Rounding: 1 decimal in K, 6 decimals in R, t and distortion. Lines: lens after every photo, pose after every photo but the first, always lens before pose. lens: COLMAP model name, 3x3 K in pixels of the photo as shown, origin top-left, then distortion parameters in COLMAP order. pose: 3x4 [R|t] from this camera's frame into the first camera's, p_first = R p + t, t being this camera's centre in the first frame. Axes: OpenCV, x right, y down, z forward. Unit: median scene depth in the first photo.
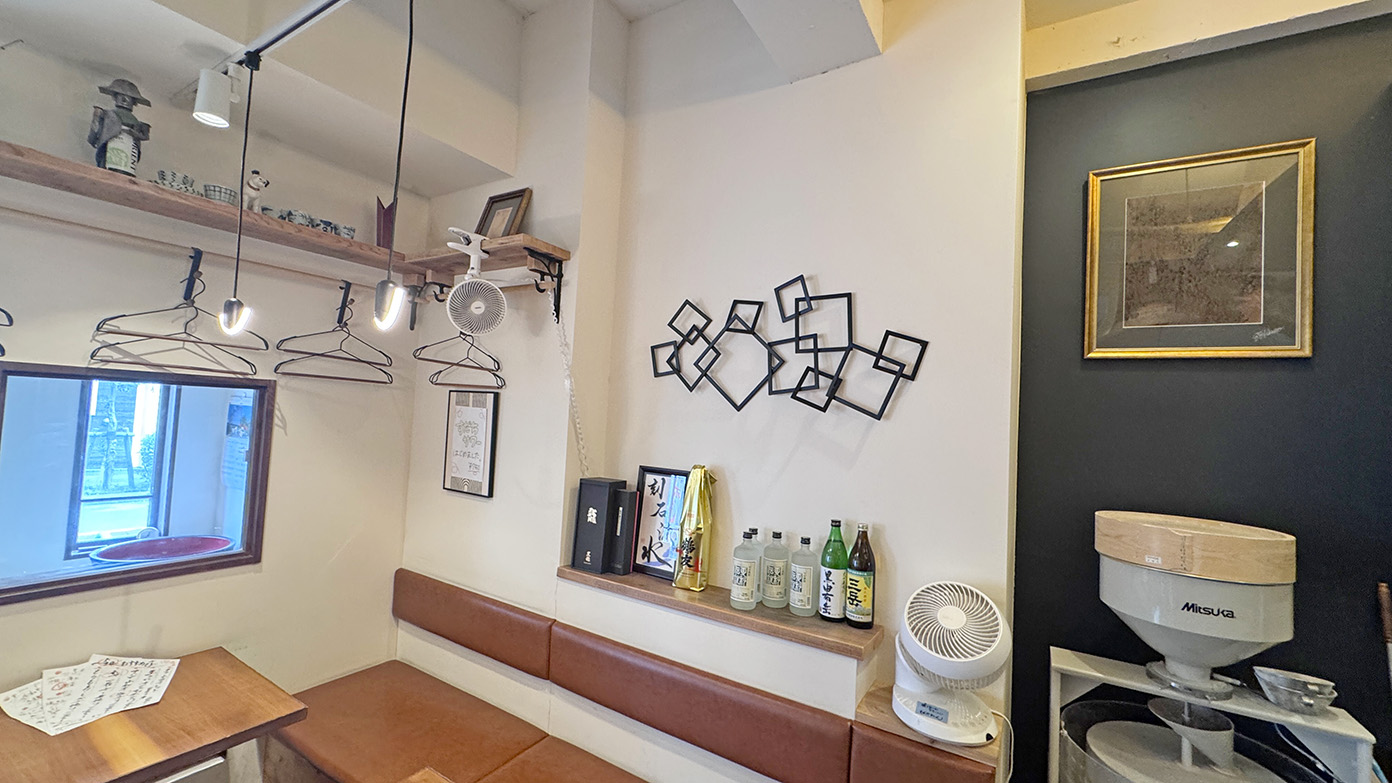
lens RADIAL K [[558.4, 0, 696.0], [0, 558.4, 391.5], [0, 0, 1]] dist [0.002321, 0.000067]
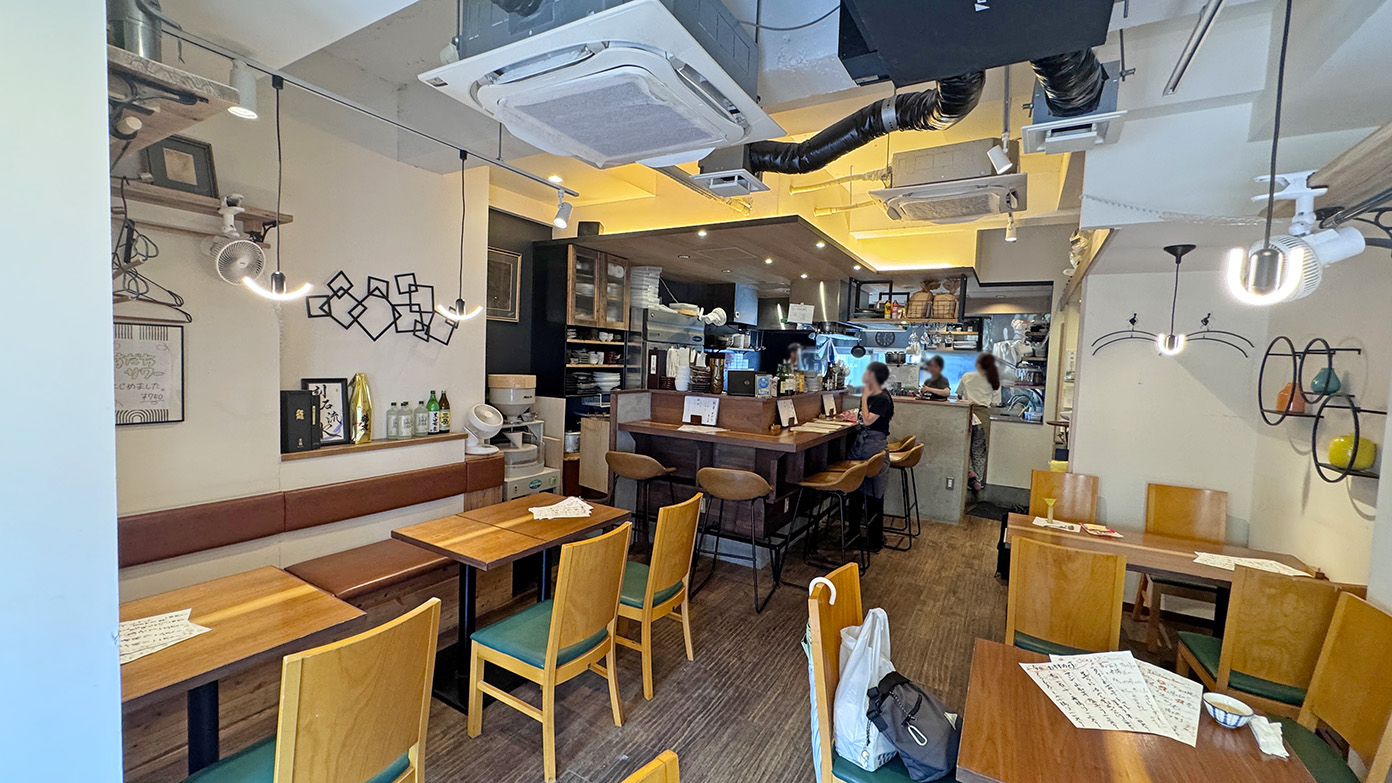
lens RADIAL K [[558.4, 0, 696.0], [0, 558.4, 391.5], [0, 0, 1]] dist [0.002321, 0.000067]
pose [[-0.021619, -0.116807, 0.992919, -1.787575], [-0.082011, 0.990011, 0.114680, -0.096637], [-0.996397, -0.078951, -0.030983, 0.022215]]
